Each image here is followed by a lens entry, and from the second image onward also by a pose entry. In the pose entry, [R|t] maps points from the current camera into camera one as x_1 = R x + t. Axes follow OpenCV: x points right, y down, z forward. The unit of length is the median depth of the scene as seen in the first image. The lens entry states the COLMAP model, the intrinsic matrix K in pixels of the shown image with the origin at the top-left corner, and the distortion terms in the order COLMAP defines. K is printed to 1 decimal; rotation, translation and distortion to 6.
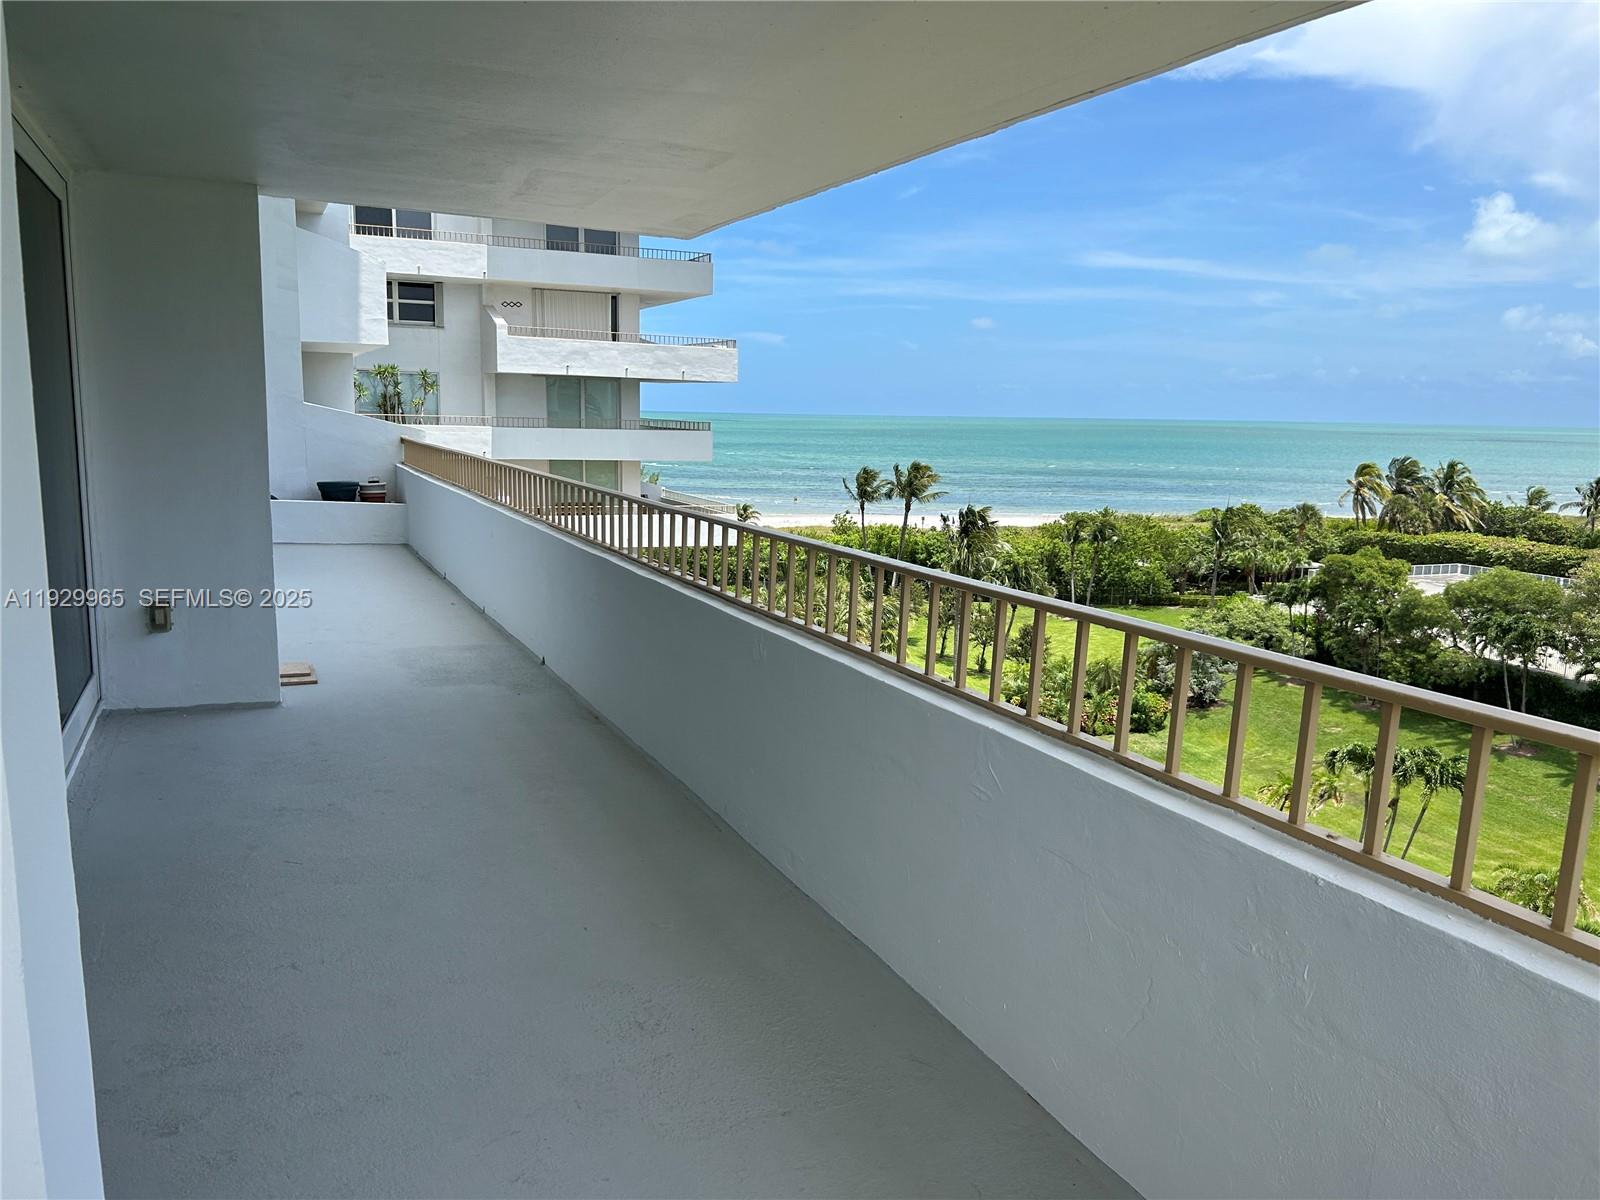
lens RADIAL K [[1222.9, 0, 809.6], [0, 1222.9, 600.8], [0, 0, 1]] dist [0.065103, -0.024223]
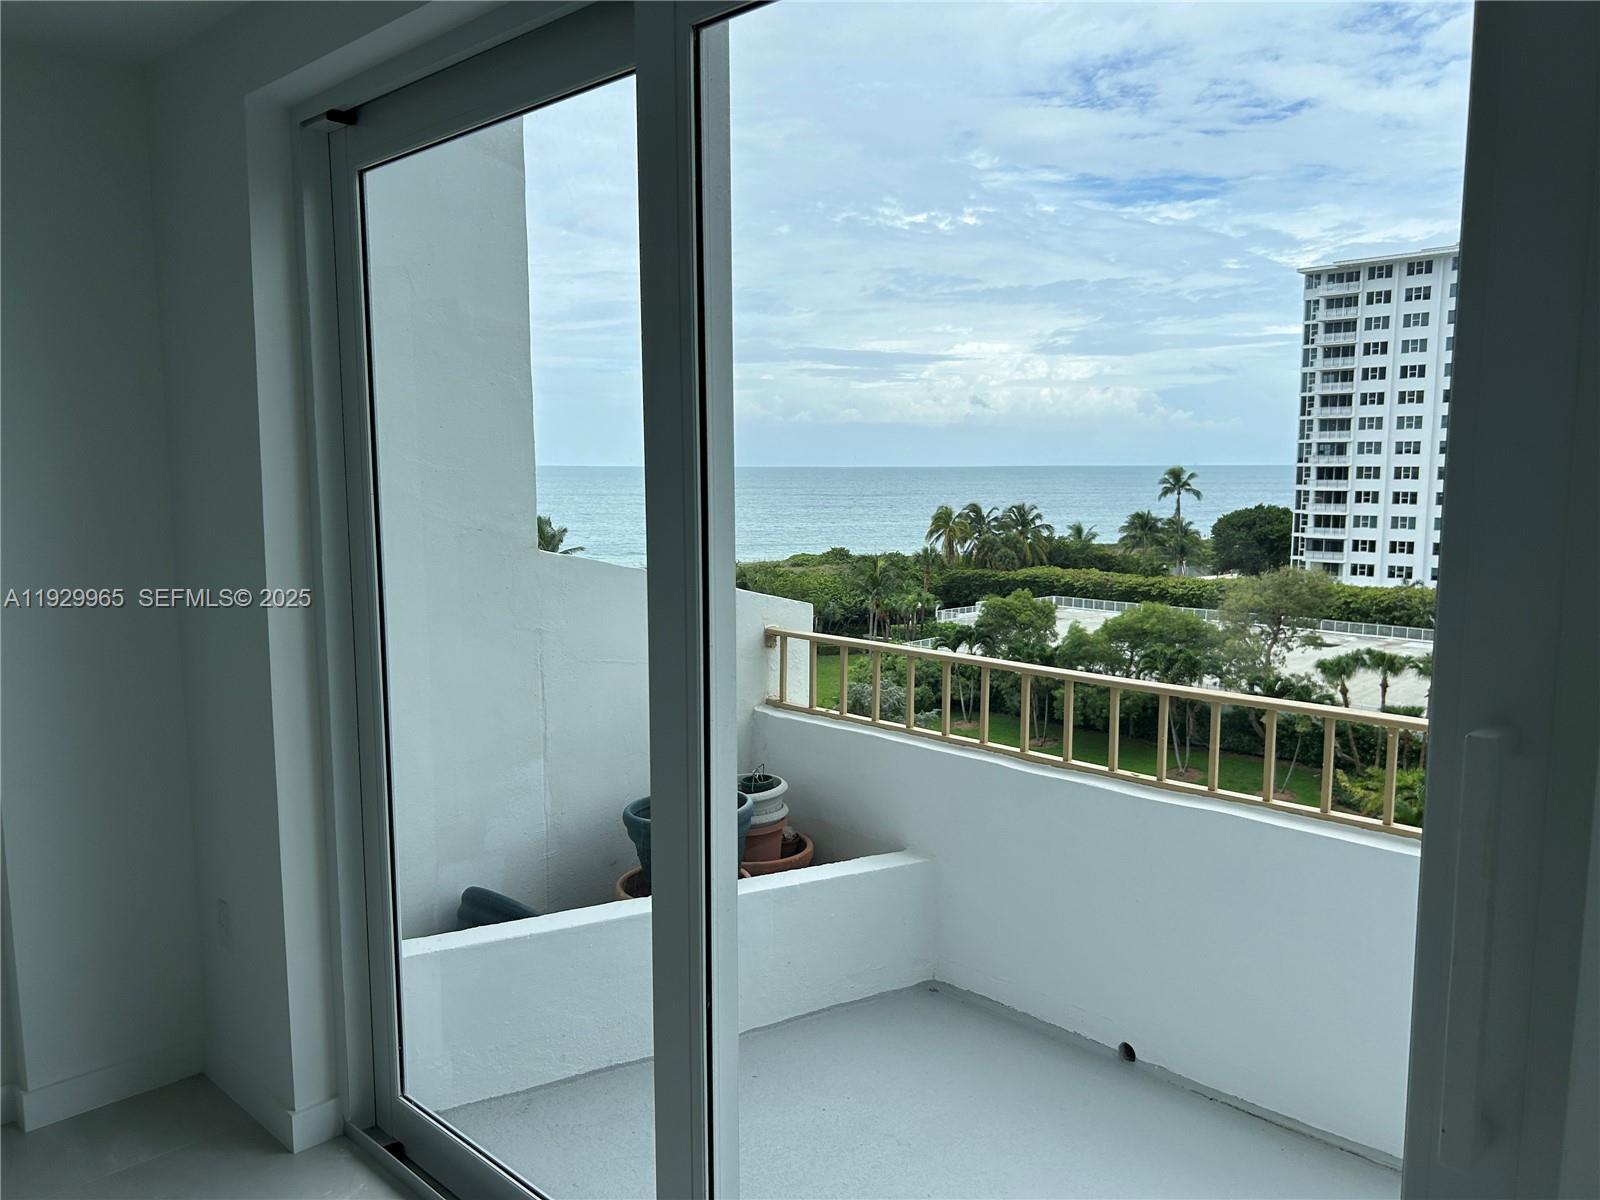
lens RADIAL K [[1222.9, 0, 800.6], [0, 1222.9, 594.3], [0, 0, 1]] dist [0.065103, -0.024223]
pose [[0.929455, -0.058617, 0.364248, -0.083445], [0.073984, 0.996856, -0.028367, -0.020078], [-0.361440, 0.053315, 0.930870, 0.100961]]
